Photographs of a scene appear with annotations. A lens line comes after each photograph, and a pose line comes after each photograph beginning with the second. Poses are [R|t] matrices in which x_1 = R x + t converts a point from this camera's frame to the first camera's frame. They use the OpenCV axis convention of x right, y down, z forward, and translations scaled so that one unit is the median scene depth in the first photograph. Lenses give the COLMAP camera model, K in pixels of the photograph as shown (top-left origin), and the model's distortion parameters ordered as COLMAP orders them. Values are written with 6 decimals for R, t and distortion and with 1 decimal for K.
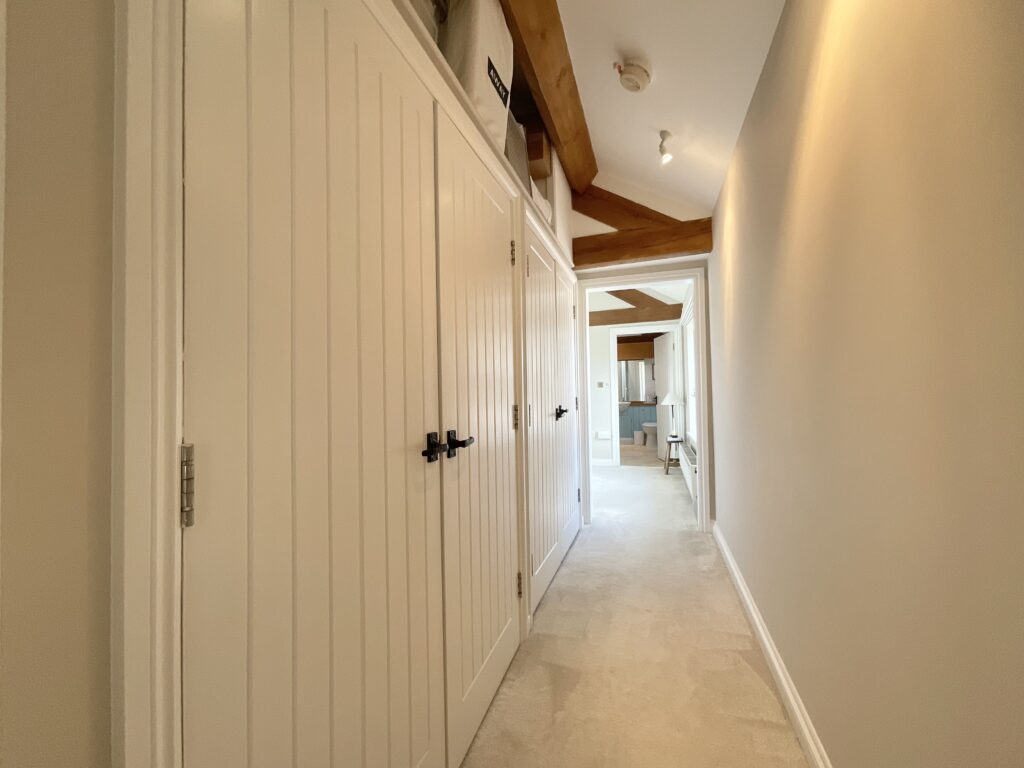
lens RADIAL K [[417.5, 0, 512.0], [0, 417.5, 384.0], [0, 0, 1]] dist [-0.009798, 0.000289]
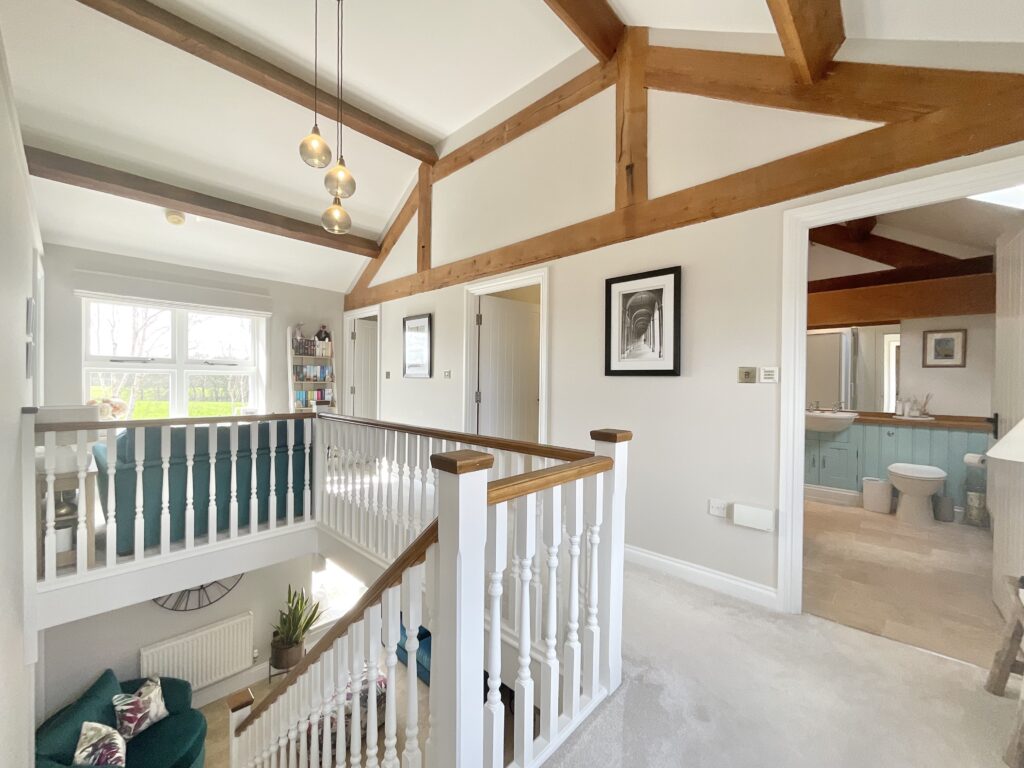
lens RADIAL K [[417.5, 0, 512.0], [0, 417.5, 384.0], [0, 0, 1]] dist [-0.009798, 0.000289]
pose [[0.907689, 0.034266, -0.418242, 0.134094], [-0.018833, 0.998983, 0.040972, -0.000971], [0.419220, -0.029313, 0.907411, 0.447329]]
